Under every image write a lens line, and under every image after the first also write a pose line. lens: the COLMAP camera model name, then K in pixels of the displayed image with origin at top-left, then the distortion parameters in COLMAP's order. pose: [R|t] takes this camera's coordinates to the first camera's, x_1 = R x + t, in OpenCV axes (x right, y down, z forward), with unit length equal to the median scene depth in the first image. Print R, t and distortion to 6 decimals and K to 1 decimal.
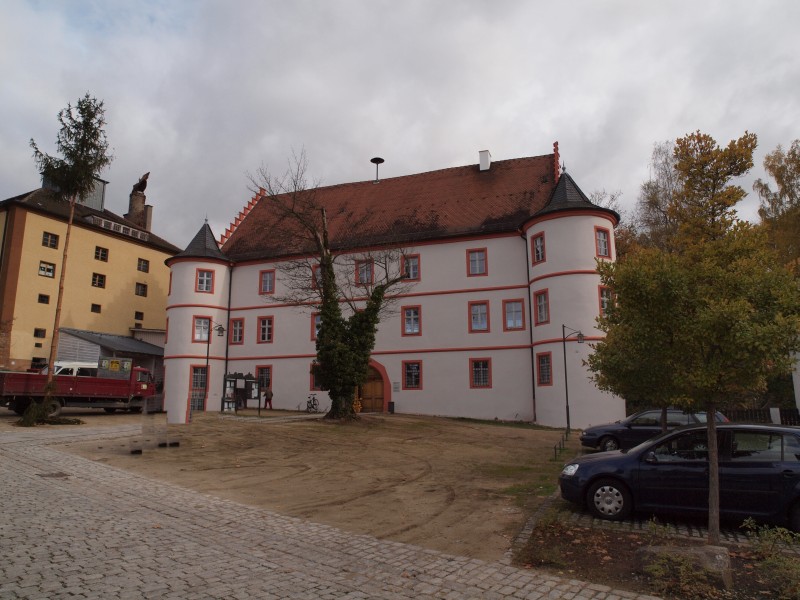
lens RADIAL K [[572.3, 0, 400.7], [0, 572.3, 301.7], [0, 0, 1]] dist [-0.132208, 0.105815]
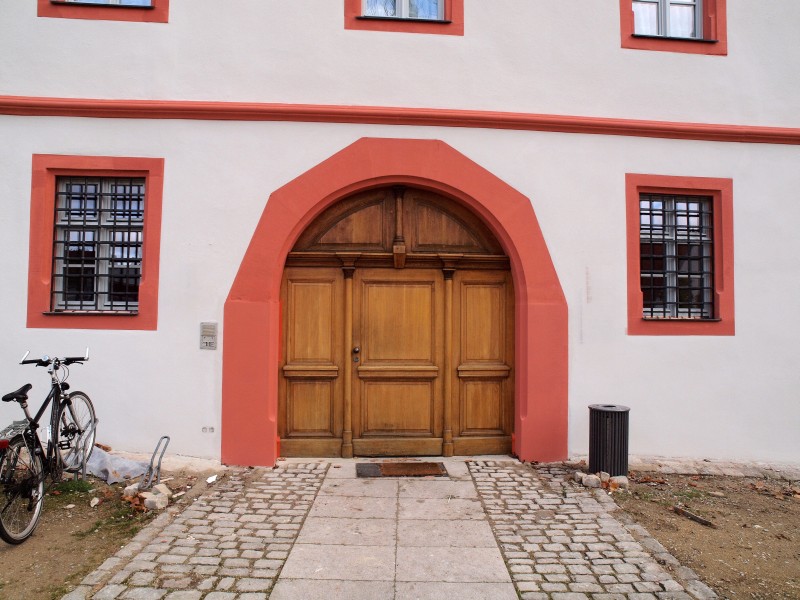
lens RADIAL K [[572.3, 0, 400.7], [0, 572.3, 301.7], [0, 0, 1]] dist [-0.132208, 0.105815]
pose [[0.898710, 0.031805, 0.437390, -0.238579], [-0.091434, 0.989038, 0.115951, 0.221884], [-0.428907, -0.144199, 0.891766, 1.478394]]
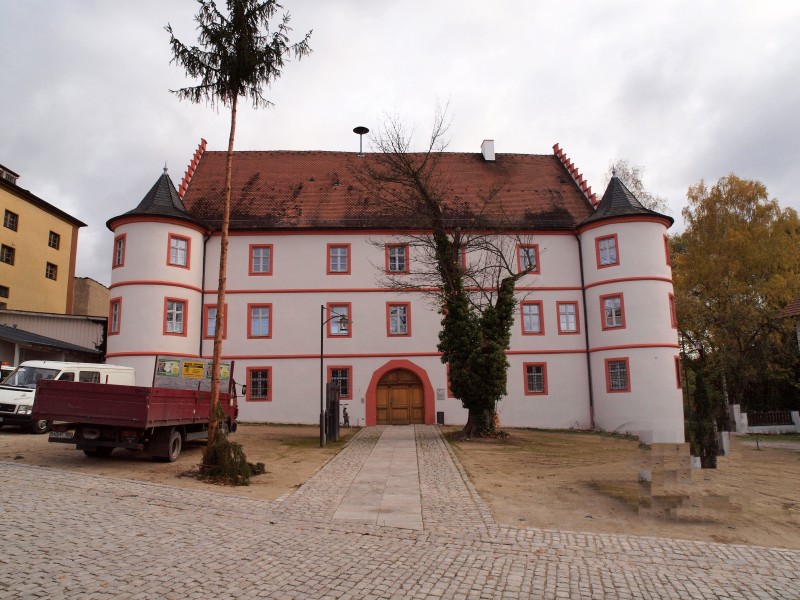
lens RADIAL K [[622.5, 0, 401.0], [0, 622.5, 298.6], [0, 0, 1]] dist [-0.074487, 0.003355]
pose [[0.907332, 0.063910, 0.415529, -0.788009], [-0.057797, 0.997955, -0.027286, 0.058087], [-0.416423, 0.000741, 0.909171, 0.284969]]
